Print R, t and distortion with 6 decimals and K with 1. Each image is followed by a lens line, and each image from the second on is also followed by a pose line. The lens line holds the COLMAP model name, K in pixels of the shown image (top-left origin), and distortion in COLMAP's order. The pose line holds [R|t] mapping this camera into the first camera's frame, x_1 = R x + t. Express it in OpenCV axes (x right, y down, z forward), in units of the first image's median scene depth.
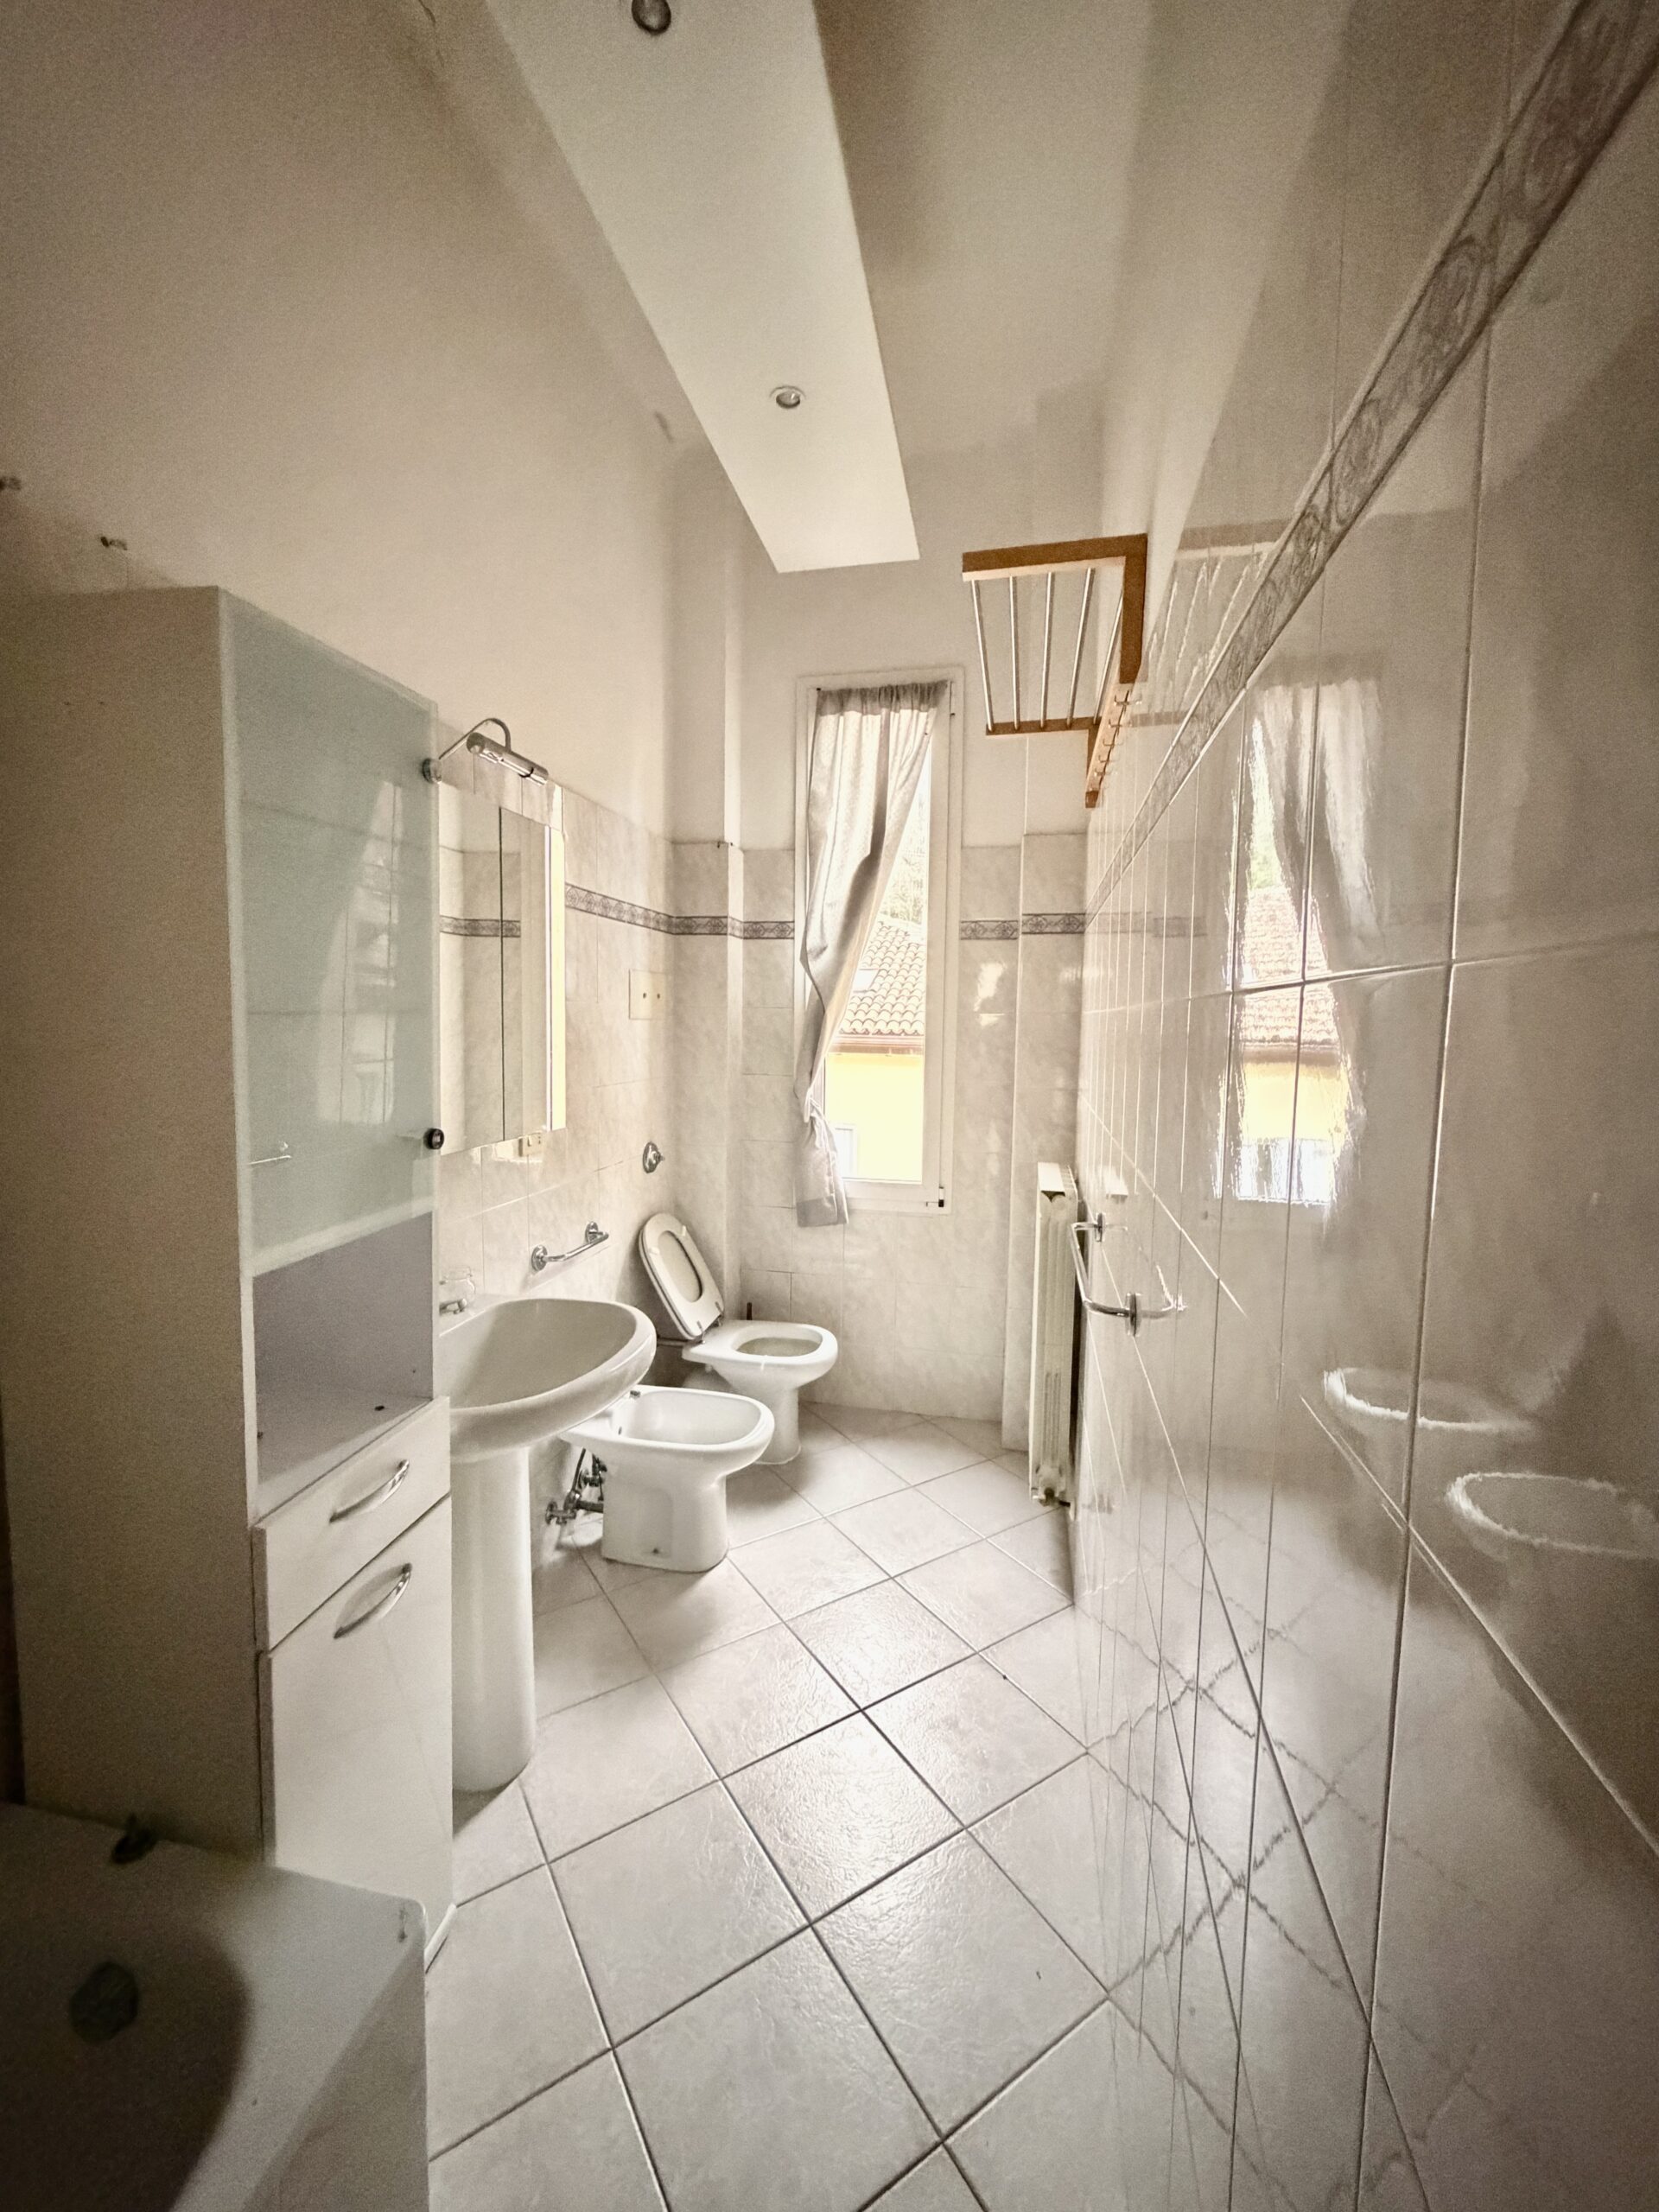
lens RADIAL K [[901.4, 0, 828.6], [0, 901.4, 1099.3], [0, 0, 1]] dist [-0.000252, -0.000200]
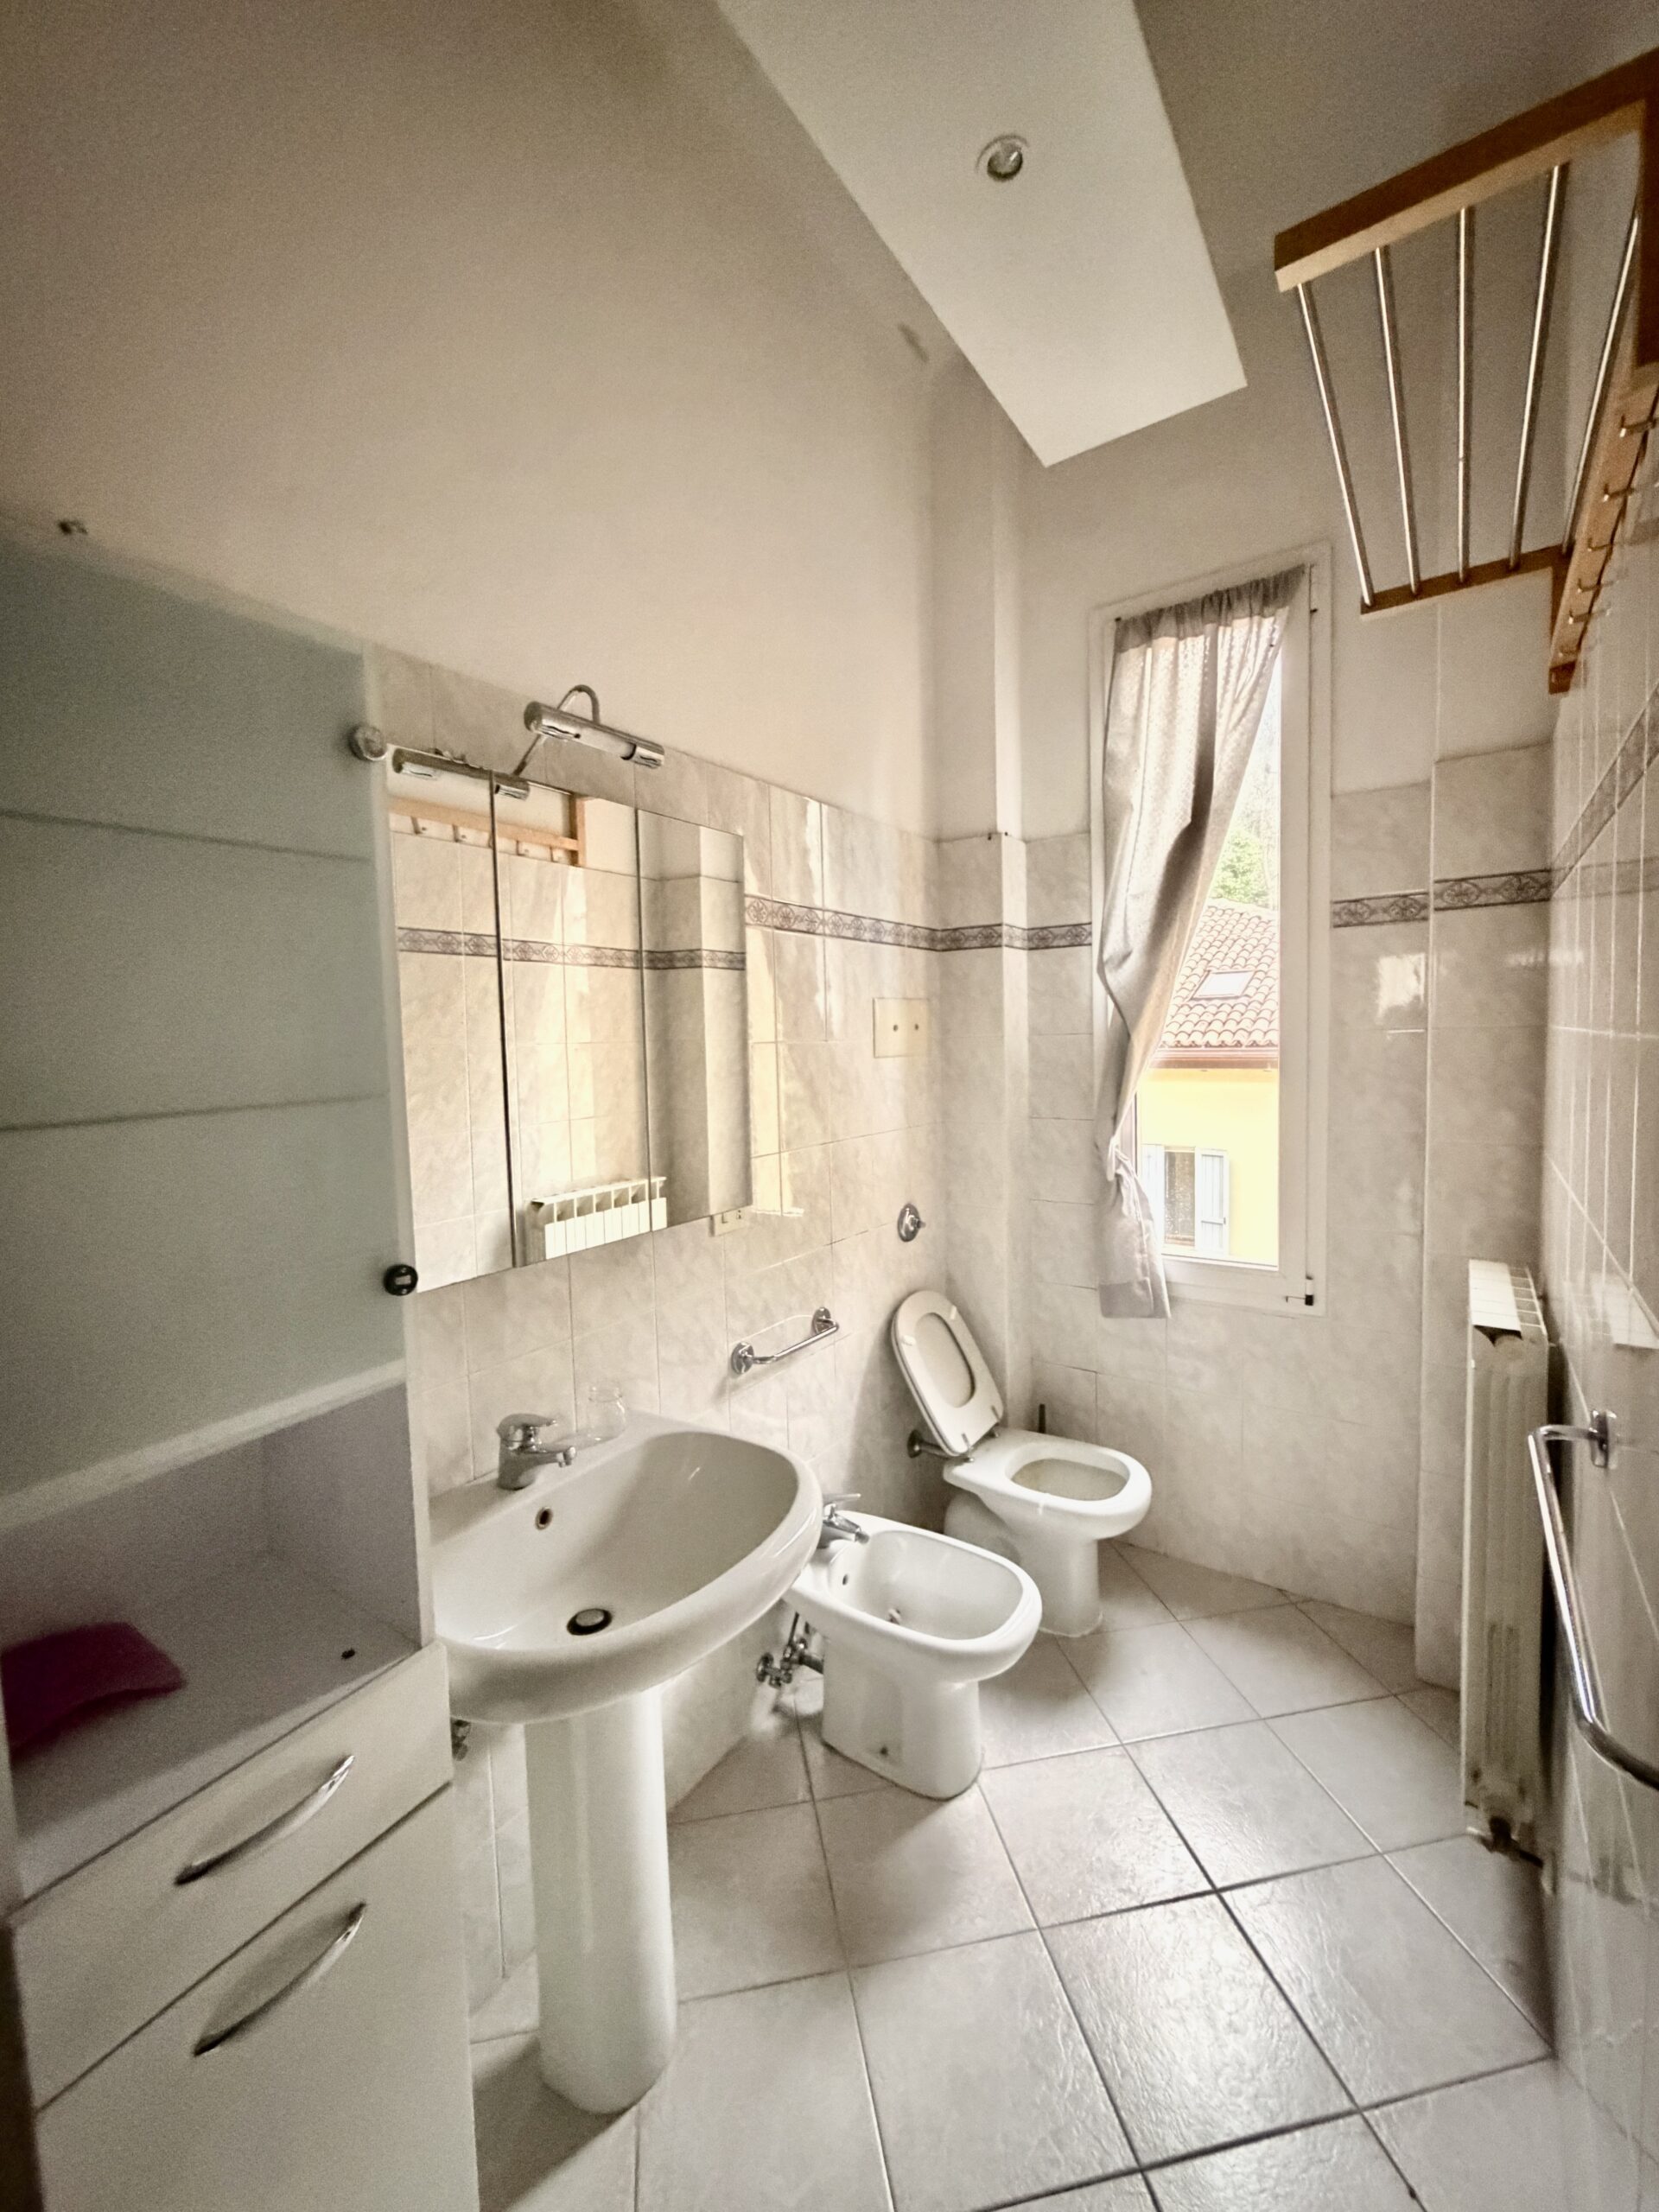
lens RADIAL K [[901.4, 0, 828.6], [0, 901.4, 1099.3], [0, 0, 1]] dist [-0.000252, -0.000200]
pose [[0.922301, -0.012821, -0.386260, 0.055012], [0.006011, 0.999805, -0.018835, -0.033218], [0.386426, 0.015050, 0.922198, 0.207357]]
